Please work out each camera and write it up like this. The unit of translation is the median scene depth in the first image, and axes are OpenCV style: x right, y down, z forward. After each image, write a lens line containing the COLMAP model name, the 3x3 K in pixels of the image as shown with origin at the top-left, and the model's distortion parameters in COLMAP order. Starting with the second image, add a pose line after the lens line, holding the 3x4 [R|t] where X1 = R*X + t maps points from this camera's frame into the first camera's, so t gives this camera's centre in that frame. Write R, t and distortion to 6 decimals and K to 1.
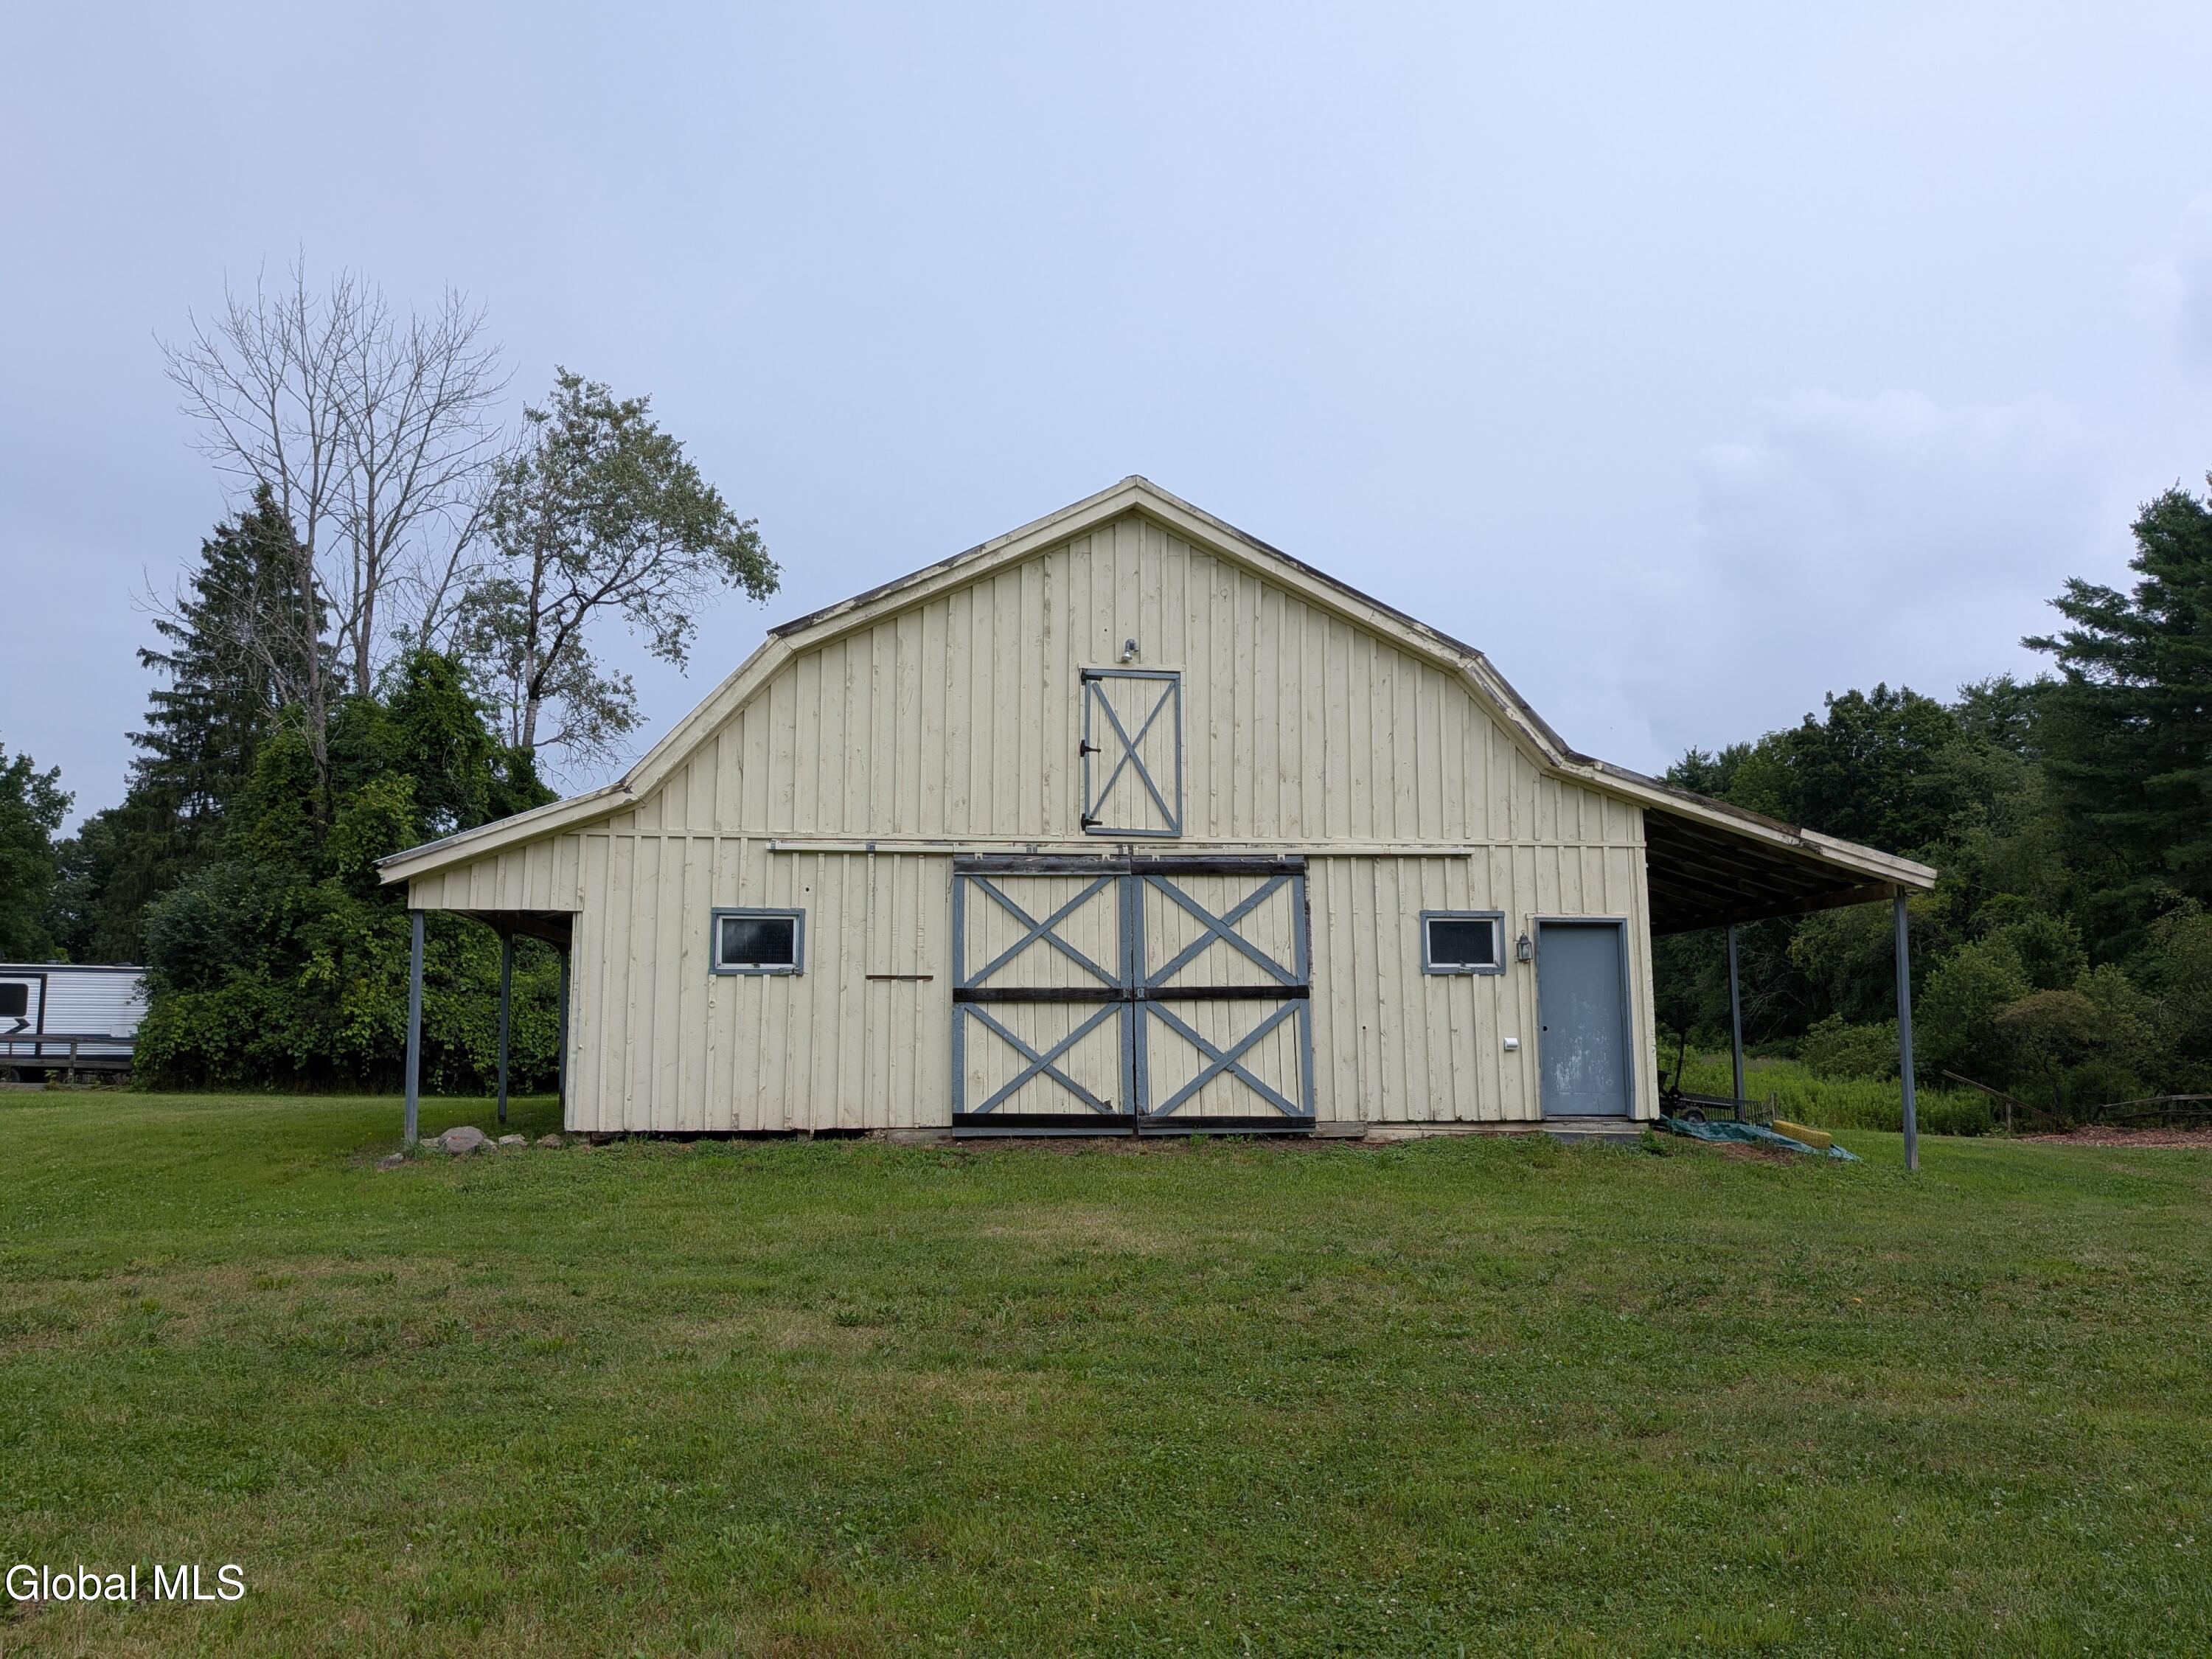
lens RADIAL K [[1632.5, 0, 1106.0], [0, 1632.5, 829.5], [0, 0, 1]] dist [-0.031945, -0.006303]
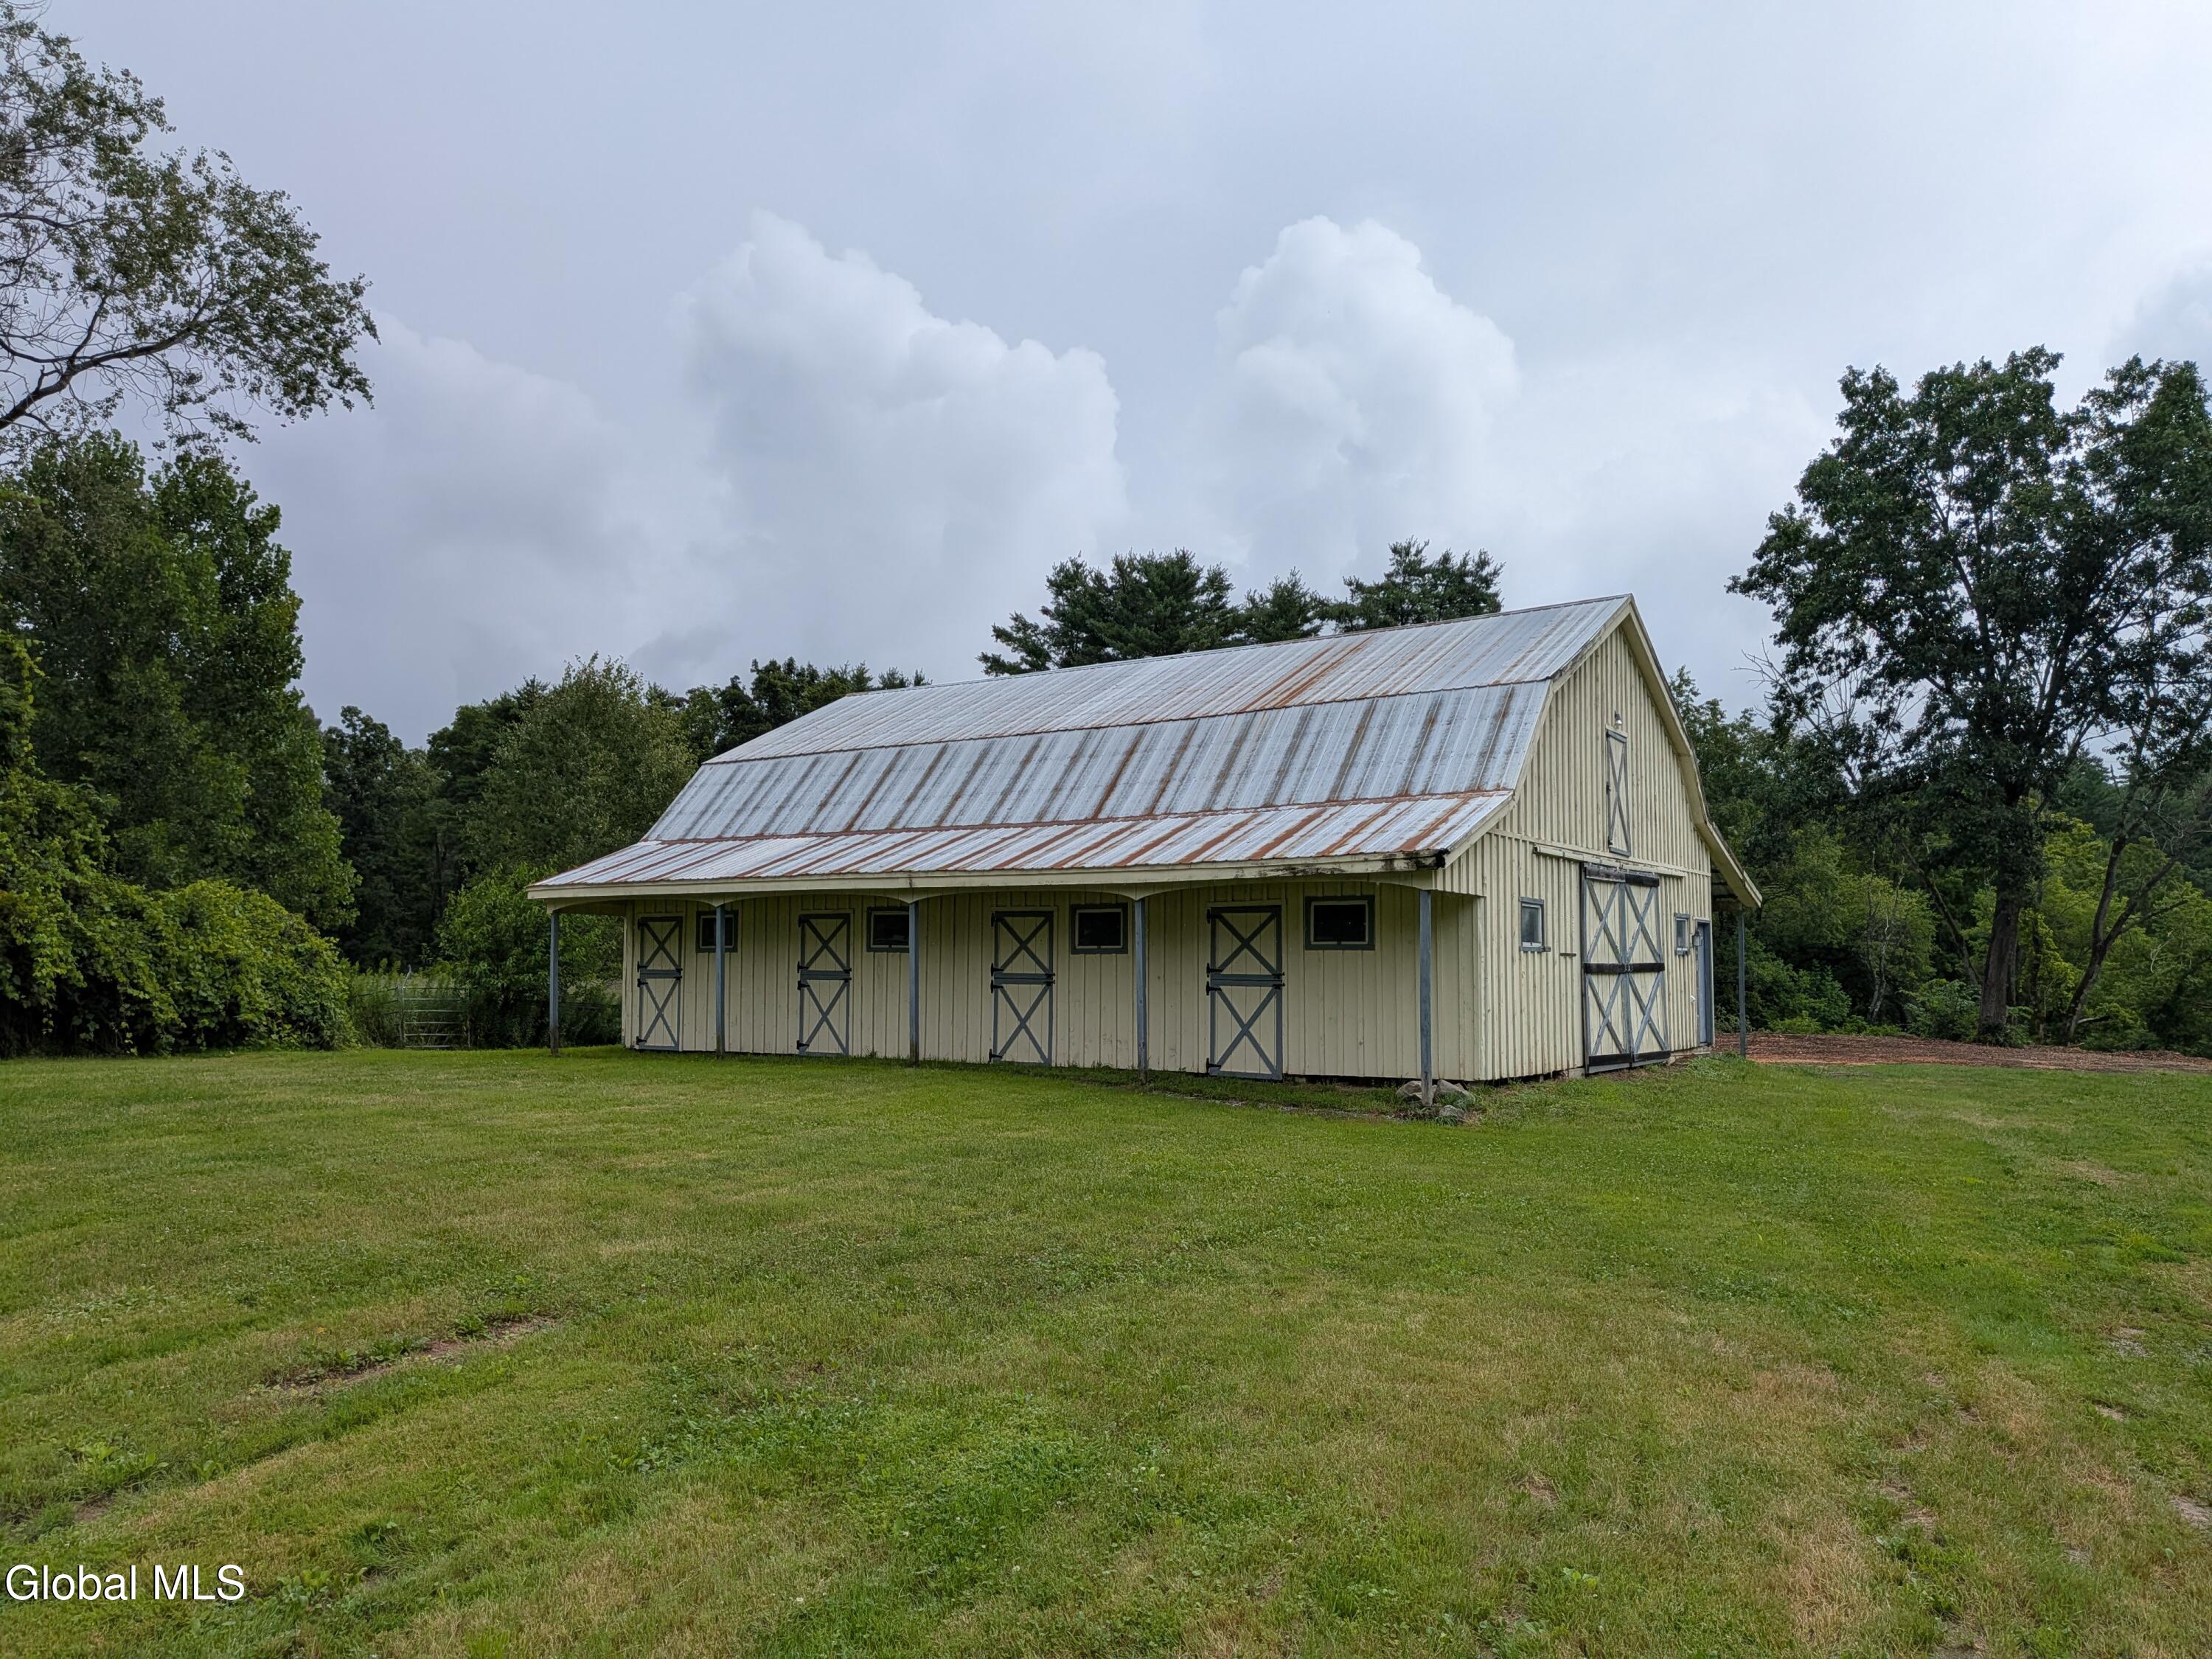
lens RADIAL K [[1607.4, 0, 1118.1], [0, 1607.4, 917.8], [0, 0, 1]] dist [-0.057628, -0.005342]
pose [[0.646703, 0.040572, 0.761662, -0.581286], [-0.120046, 0.991553, 0.049110, 0.018612], [-0.753235, -0.123194, 0.646111, 0.192770]]
